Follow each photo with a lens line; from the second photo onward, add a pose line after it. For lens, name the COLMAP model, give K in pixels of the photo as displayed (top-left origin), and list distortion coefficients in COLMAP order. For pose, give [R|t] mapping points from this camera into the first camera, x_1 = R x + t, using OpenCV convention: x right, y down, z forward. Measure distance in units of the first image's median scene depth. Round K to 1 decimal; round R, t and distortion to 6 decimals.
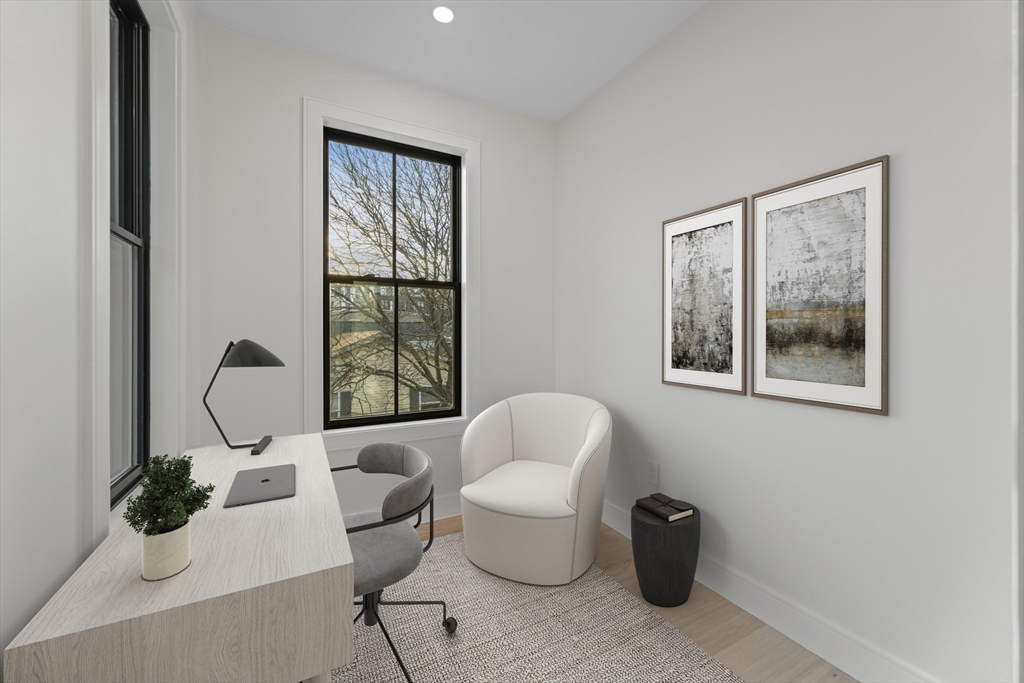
lens RADIAL K [[404.3, 0, 514.8], [0, 404.3, 336.3], [0, 0, 1]] dist [0.002320, 0.000049]
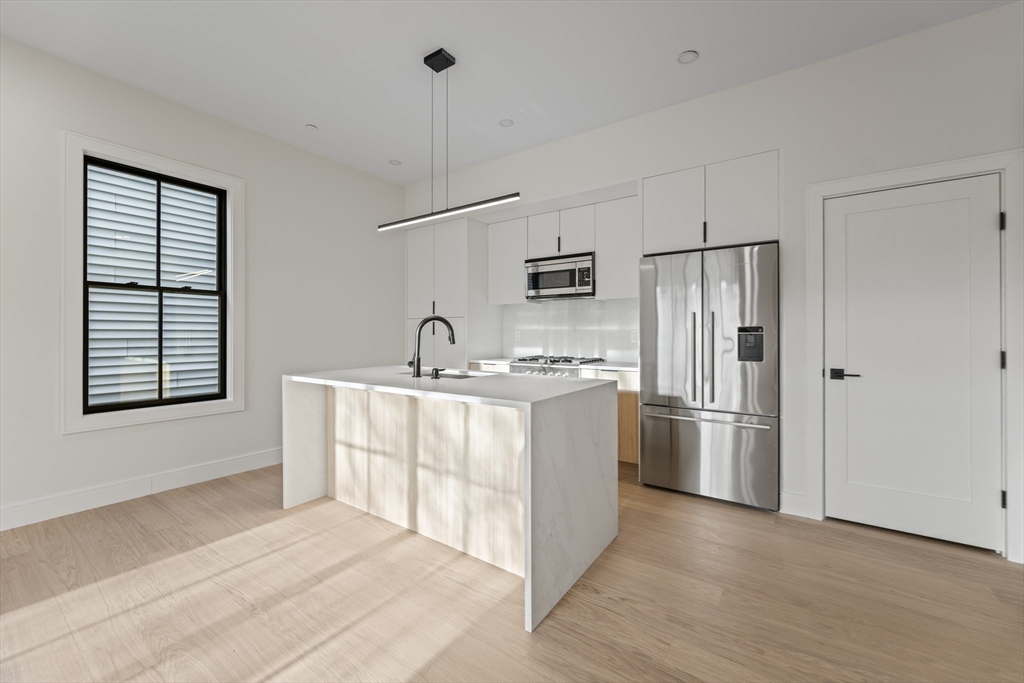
lens RADIAL K [[404.3, 0, 513.5], [0, 404.3, 337.8], [0, 0, 1]] dist [0.002320, 0.000049]
pose [[0.884482, -0.000503, 0.466574, 0.073120], [-0.000830, 0.999996, 0.002652, 0.008532], [-0.466574, -0.002733, 0.884478, -0.555043]]
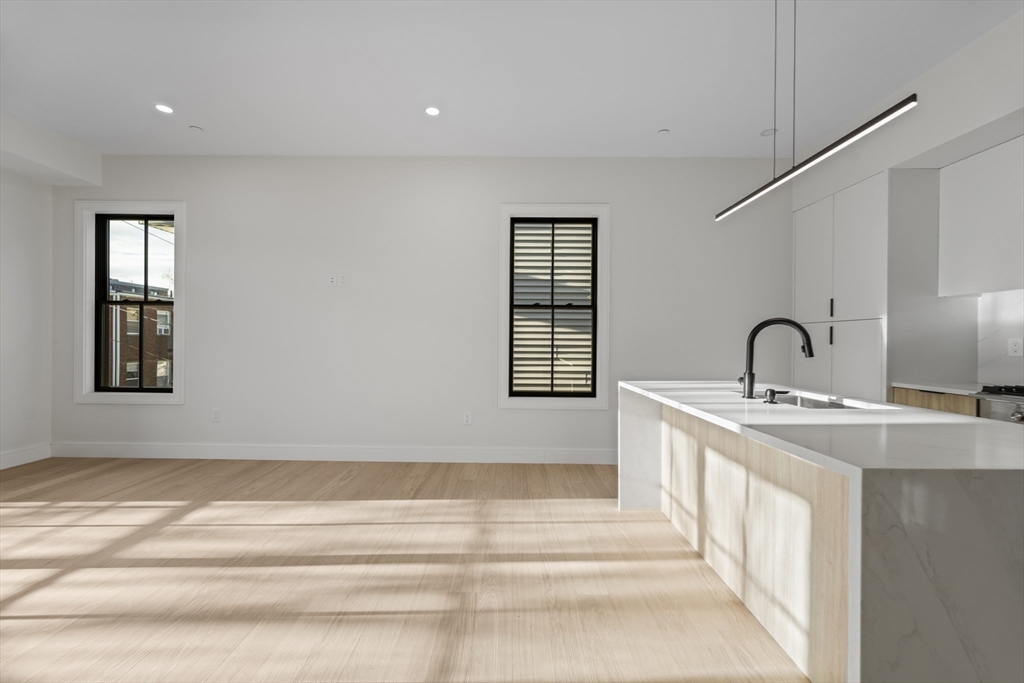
lens RADIAL K [[404.3, 0, 518.6], [0, 404.3, 345.0], [0, 0, 1]] dist [0.002320, 0.000049]
pose [[0.890418, 0.011850, -0.454989, 0.299490], [-0.010702, 0.999930, 0.005099, 0.007846], [0.455017, 0.000329, 0.890482, -0.444564]]
